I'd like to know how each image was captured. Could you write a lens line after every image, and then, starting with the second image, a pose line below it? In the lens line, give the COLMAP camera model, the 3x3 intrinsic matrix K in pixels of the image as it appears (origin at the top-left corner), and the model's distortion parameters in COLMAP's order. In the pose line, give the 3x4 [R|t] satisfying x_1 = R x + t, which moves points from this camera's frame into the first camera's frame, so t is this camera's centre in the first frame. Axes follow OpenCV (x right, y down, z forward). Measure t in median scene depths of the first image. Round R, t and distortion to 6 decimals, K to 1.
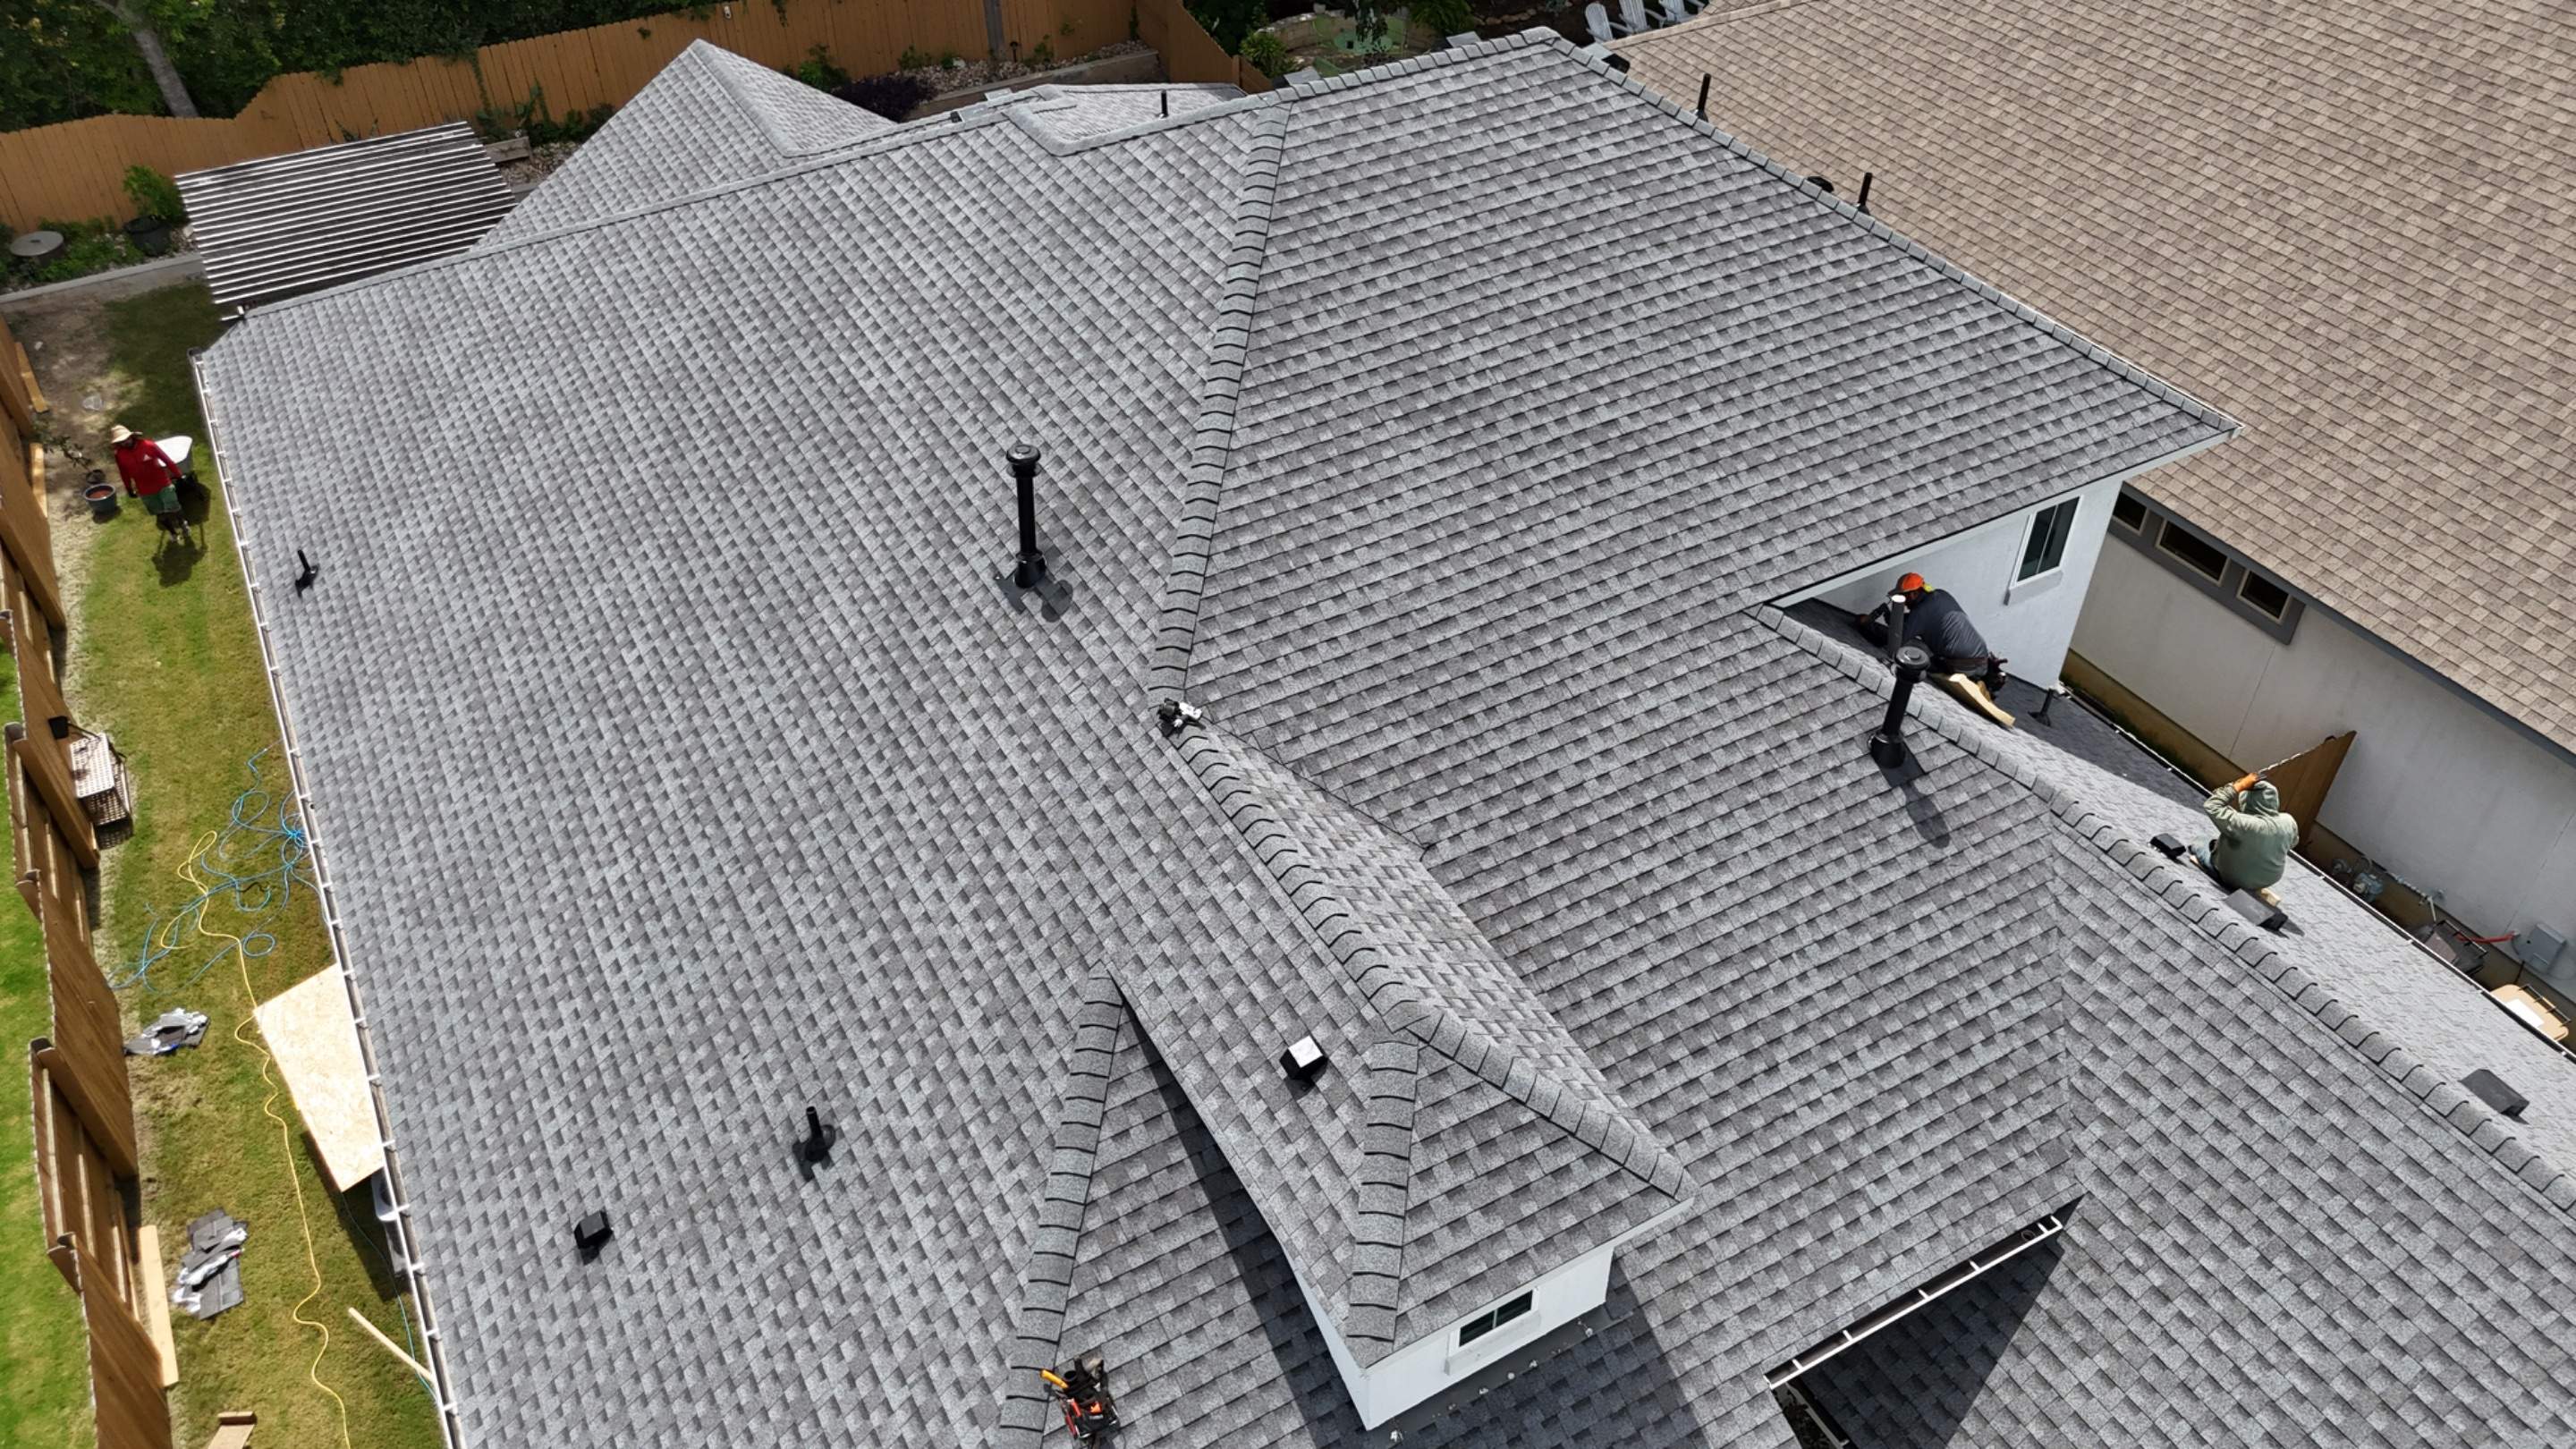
lens RADIAL K [[1894.1, 0, 1290.7], [0, 1894.1, 727.3], [0, 0, 1]] dist [0.077902, -0.075168]
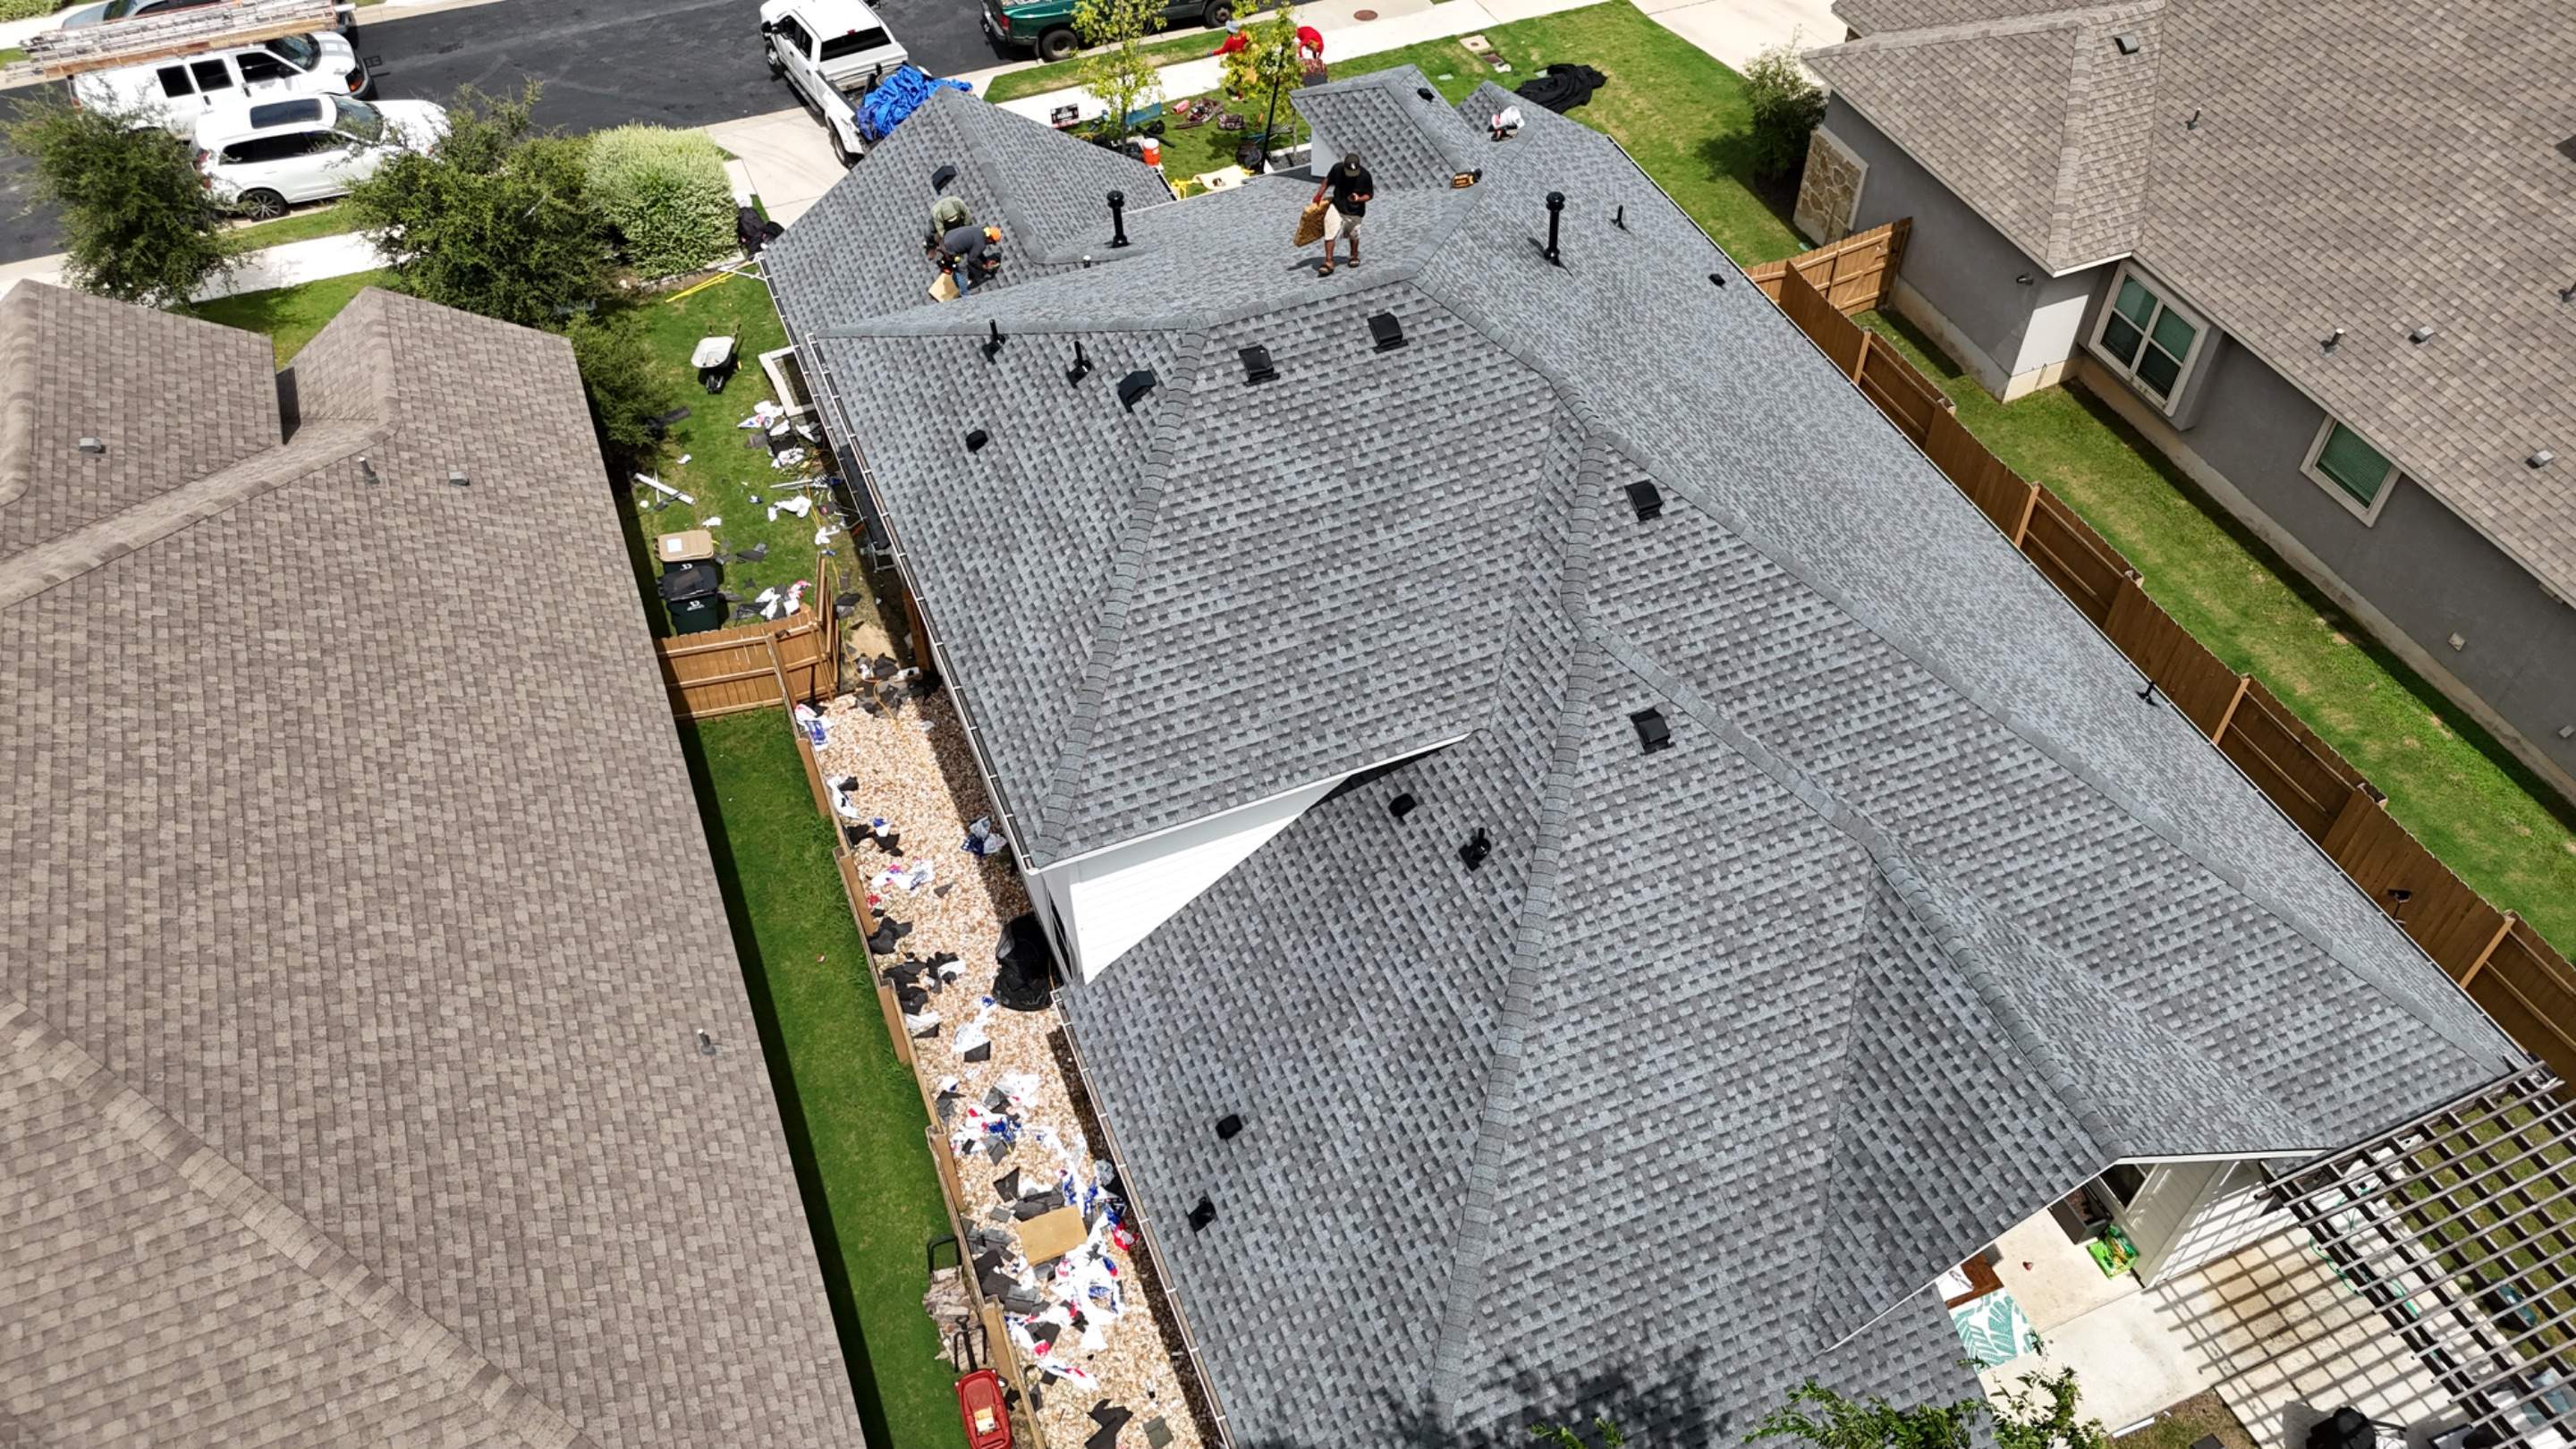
lens RADIAL K [[1894.1, 0, 1292.3], [0, 1894.1, 725.0], [0, 0, 1]] dist [0.077902, -0.075168]
pose [[-0.993757, -0.074030, 0.083462, -0.074622], [0.081295, 0.031817, 0.996182, -1.942646], [-0.076403, 0.996748, -0.025600, 1.519907]]
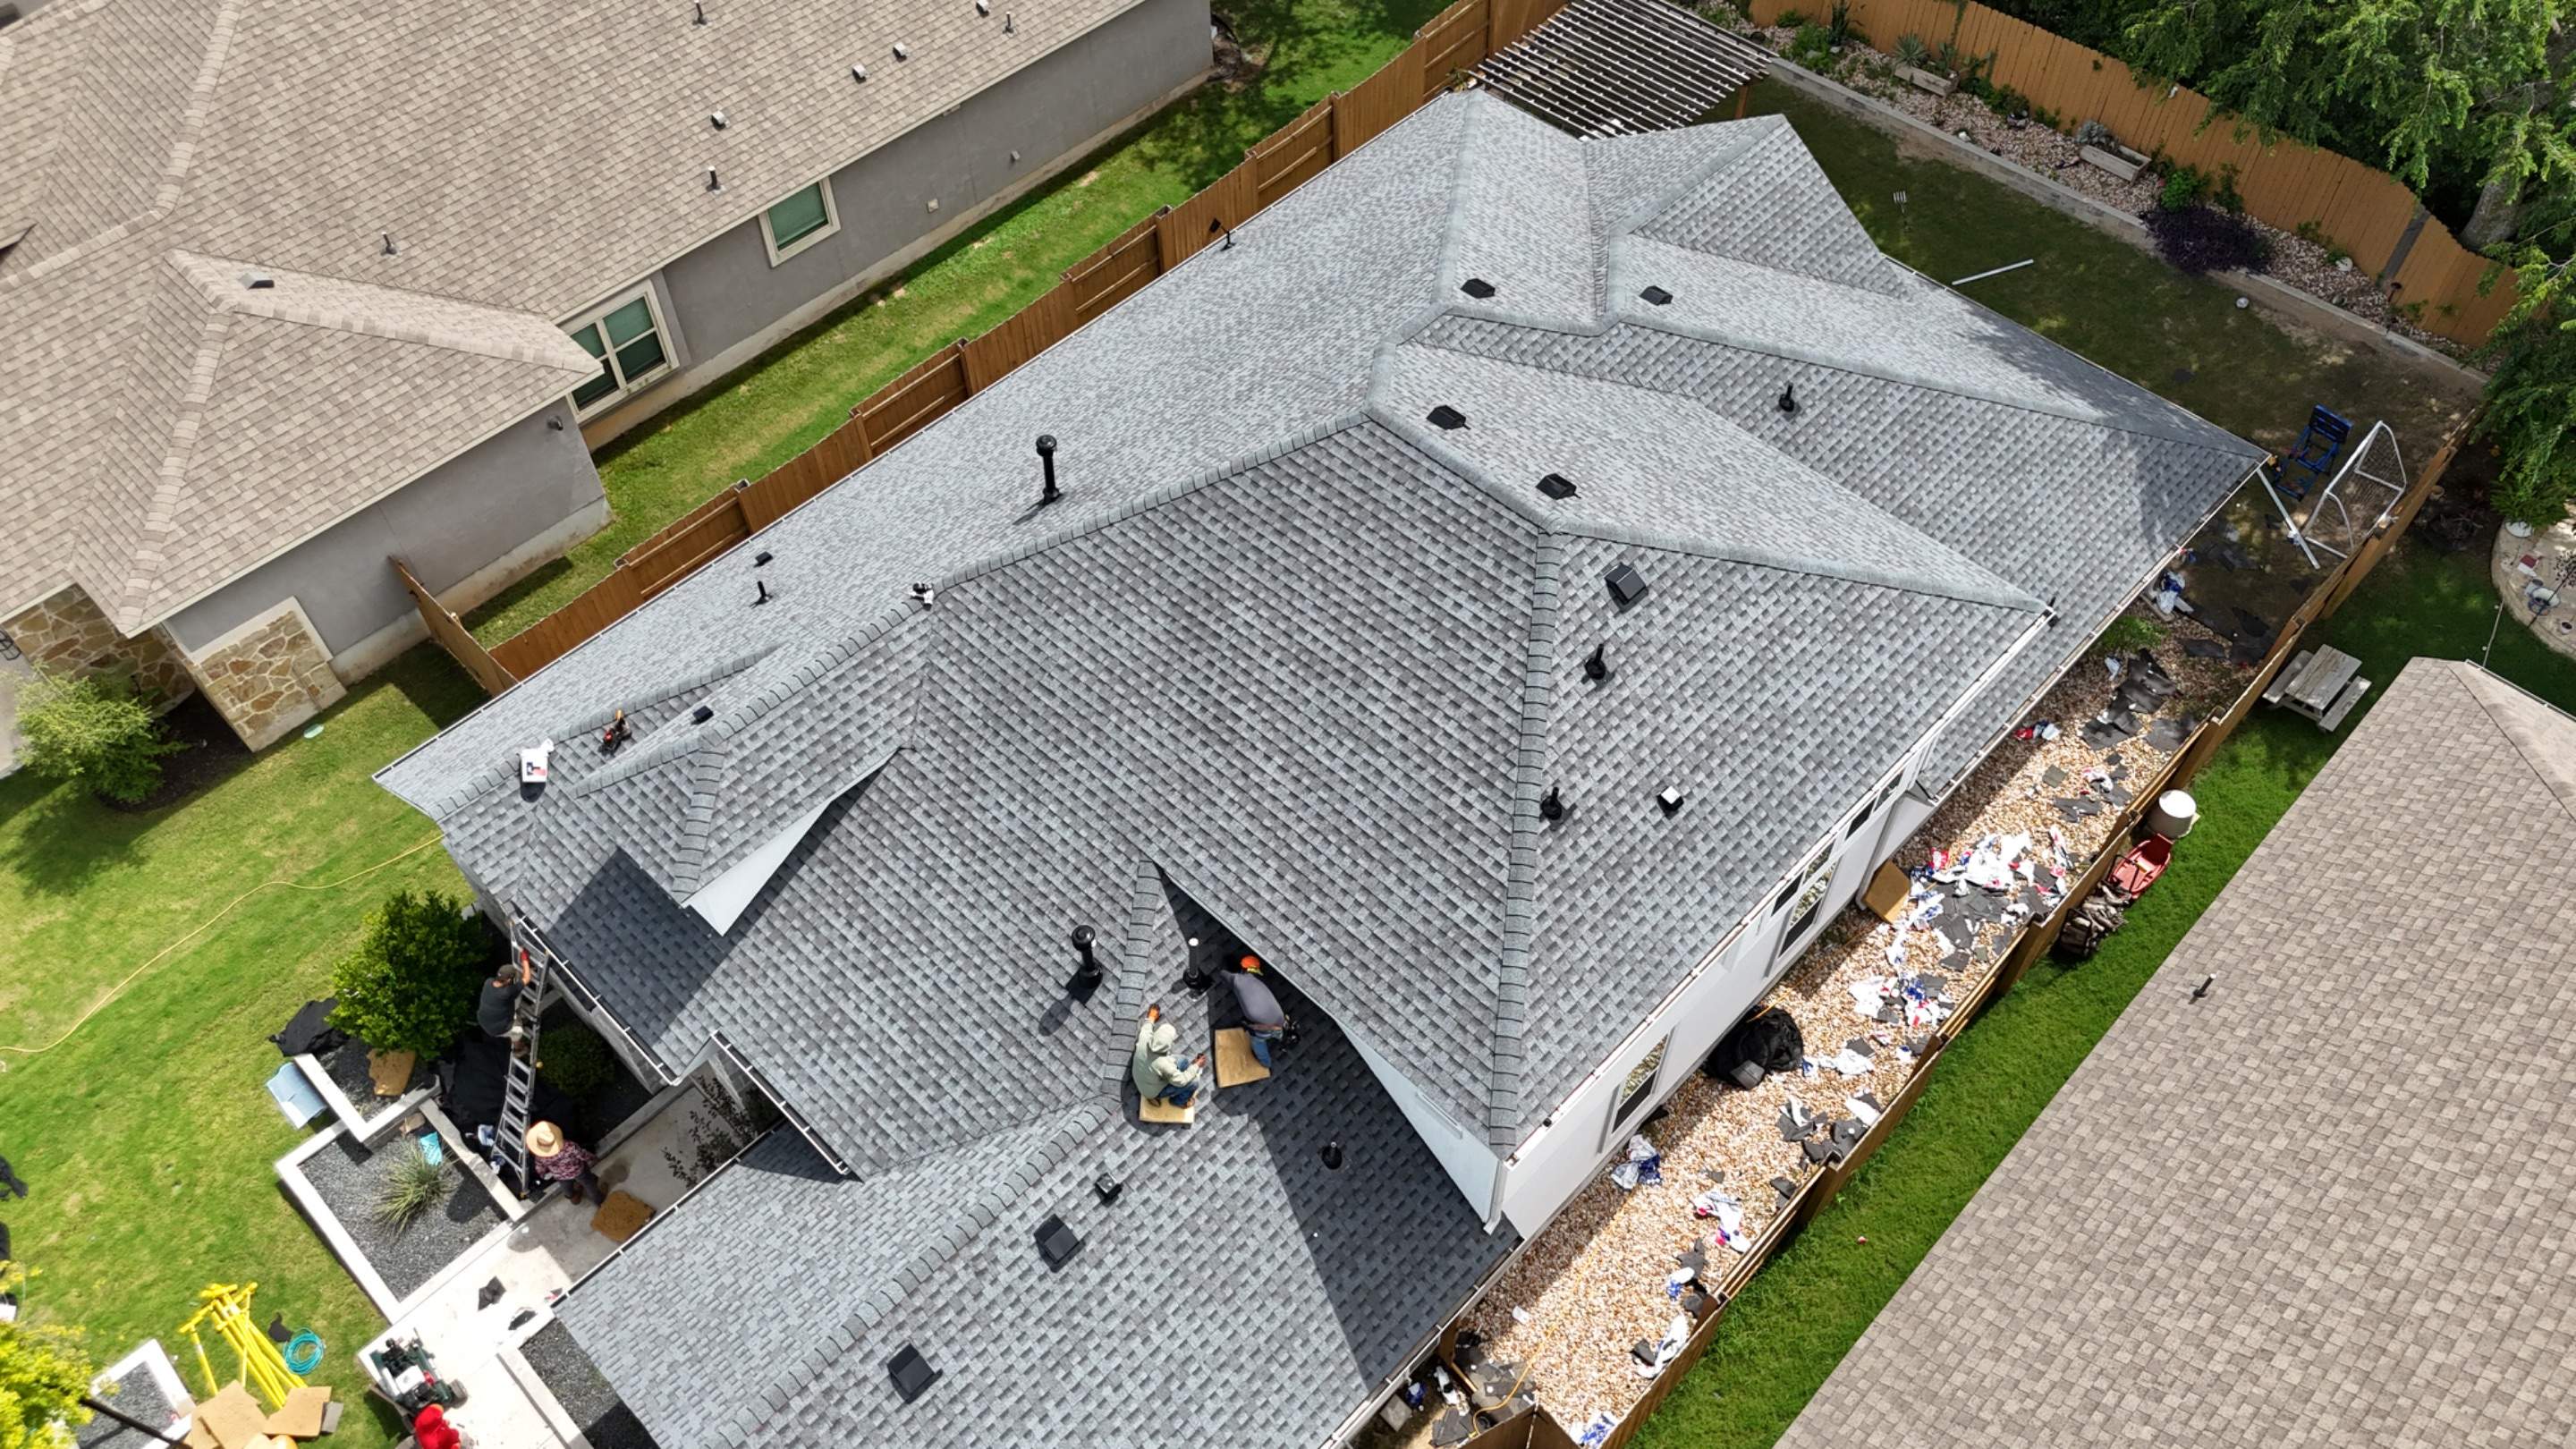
lens RADIAL K [[1894.1, 0, 1292.1], [0, 1894.1, 722.9], [0, 0, 1]] dist [0.077902, -0.075168]
pose [[0.288511, 0.756411, -0.587030, 1.054277], [-0.614919, 0.616330, 0.491947, -0.913983], [0.733919, 0.219044, 0.642949, 0.124247]]
